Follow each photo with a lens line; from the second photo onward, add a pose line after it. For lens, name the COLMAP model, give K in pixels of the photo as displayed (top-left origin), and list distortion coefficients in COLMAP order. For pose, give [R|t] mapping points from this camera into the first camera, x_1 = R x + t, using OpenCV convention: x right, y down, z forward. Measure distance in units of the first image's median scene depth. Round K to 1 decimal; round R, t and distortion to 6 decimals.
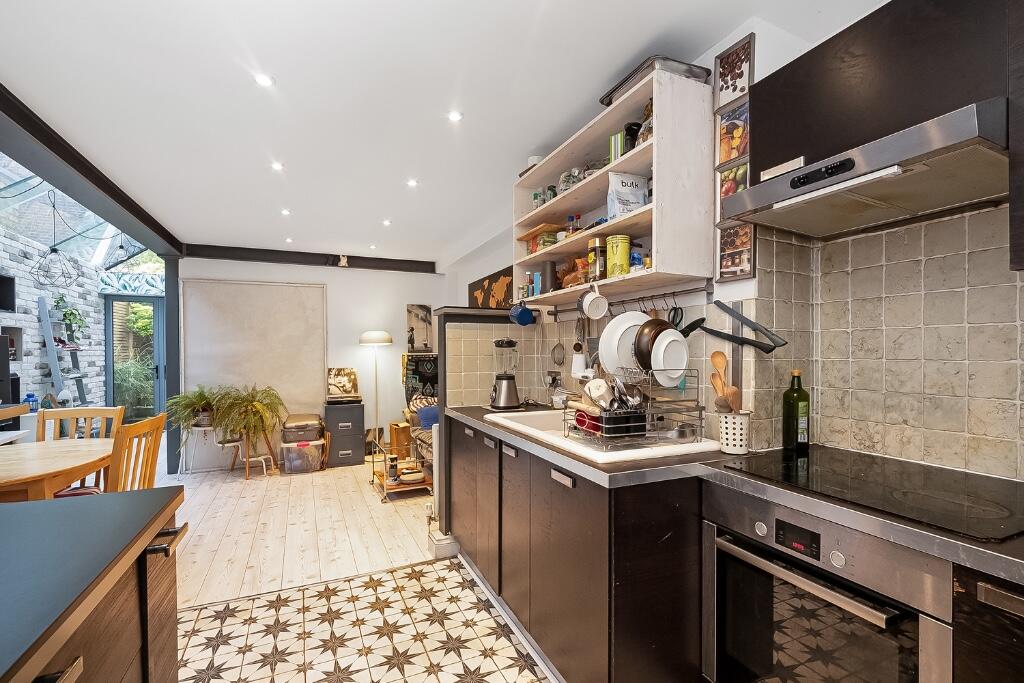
lens RADIAL K [[462.7, 0, 510.9], [0, 462.7, 354.6], [0, 0, 1]] dist [-0.001473, -0.000728]
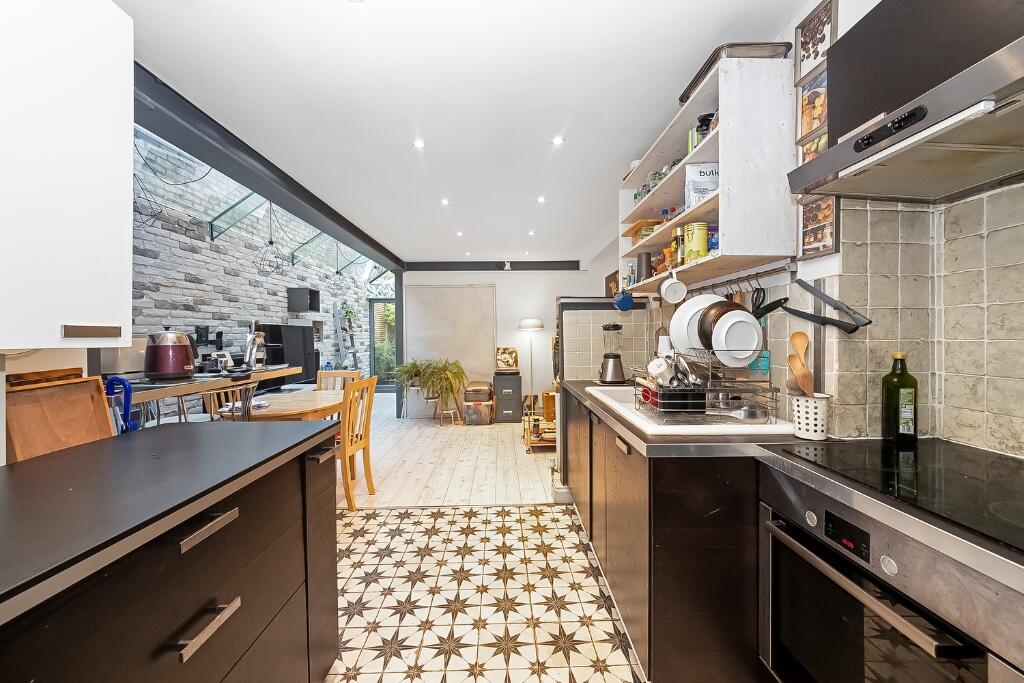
lens RADIAL K [[382.3, 0, 510.0], [0, 382.3, 337.8], [0, 0, 1]] dist [0.000179, -0.000213]
pose [[0.920687, -0.001586, -0.390298, 0.087237], [0.001614, 0.999999, -0.000256, 0.001883], [0.390298, -0.000395, 0.920689, 0.012774]]
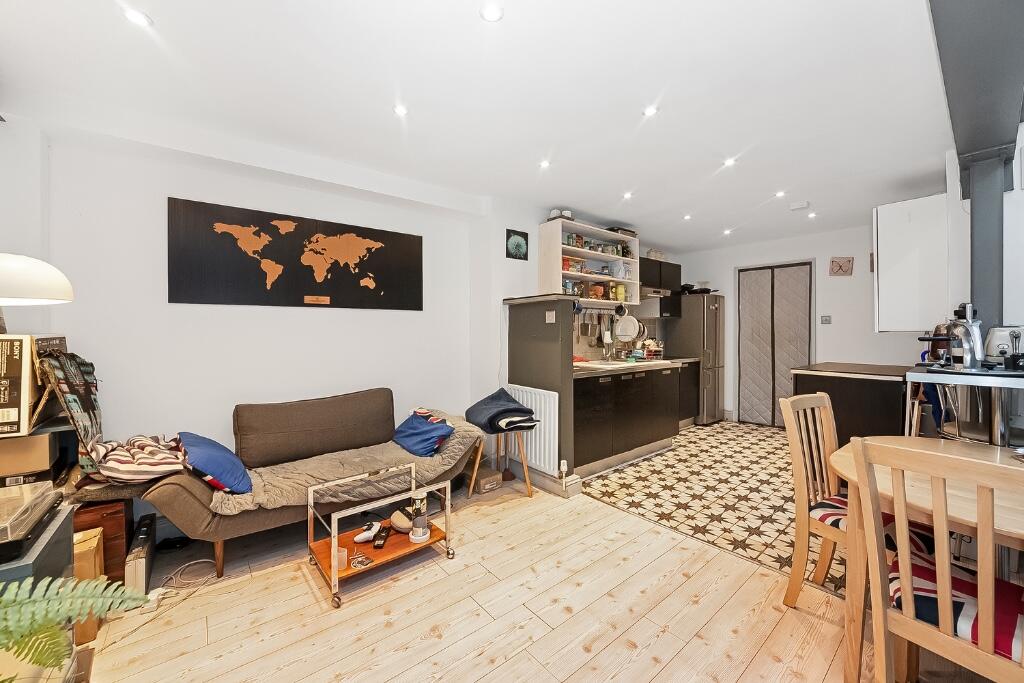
lens RADIAL K [[382.3, 0, 510.0], [0, 382.3, 337.8], [0, 0, 1]] dist [0.000179, -0.000213]
pose [[-0.246519, -0.015001, 0.969022, -0.800776], [0.010420, 0.999781, 0.018128, -0.006122], [-0.969082, 0.014566, -0.246309, 1.016673]]
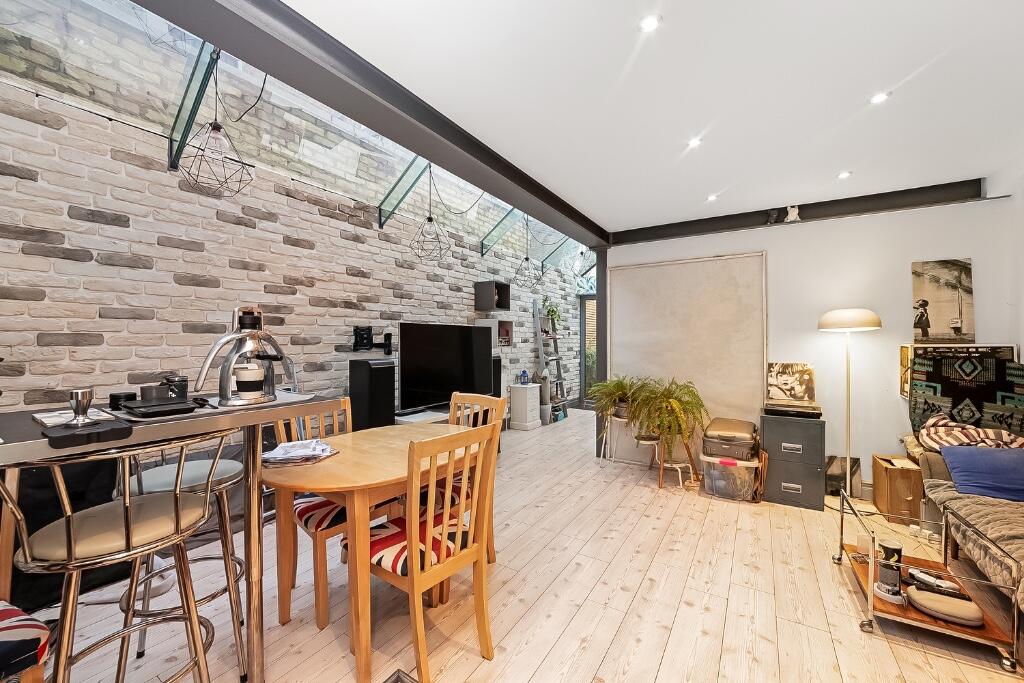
lens RADIAL K [[389.2, 0, 507.0], [0, 389.2, 341.9], [0, 0, 1]] dist [-0.022263, -0.000079]
pose [[0.541752, 0.007978, -0.840500, -0.136176], [-0.011578, 0.999931, 0.002029, -0.001061], [0.840459, 0.008632, 0.541807, 0.415287]]
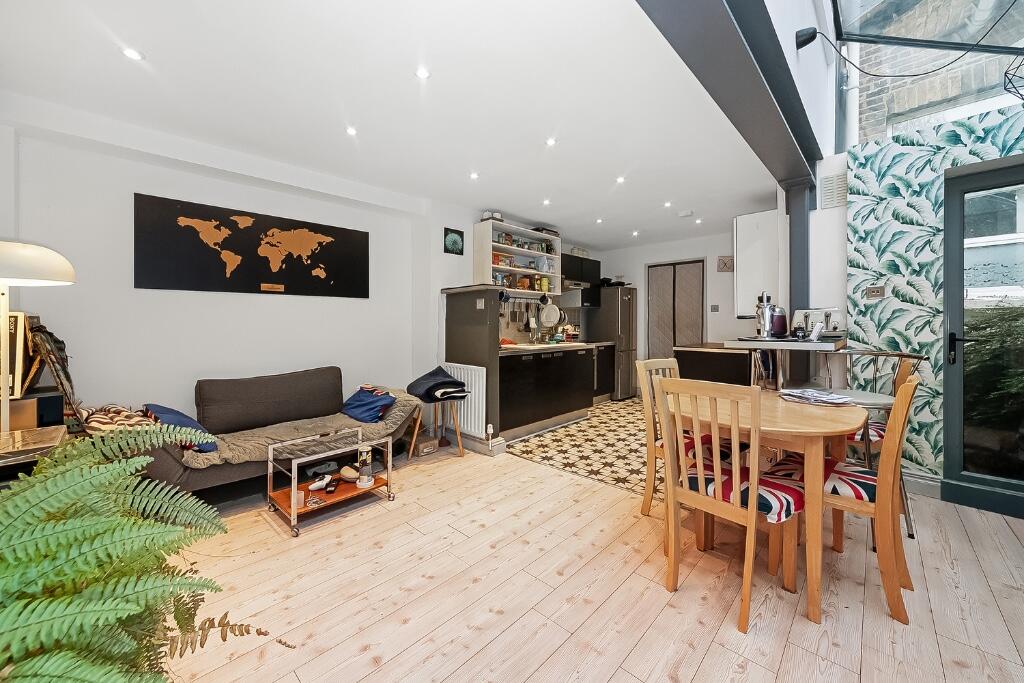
lens RADIAL K [[375.6, 0, 485.6], [0, 375.6, 322.8], [0, 0, 1]] dist [0.010132, 0.000047]
pose [[-0.320273, 0.002158, 0.947323, -0.931478], [0.008125, 0.999967, 0.000469, 0.012964], [-0.947290, 0.007847, -0.320280, 1.020907]]
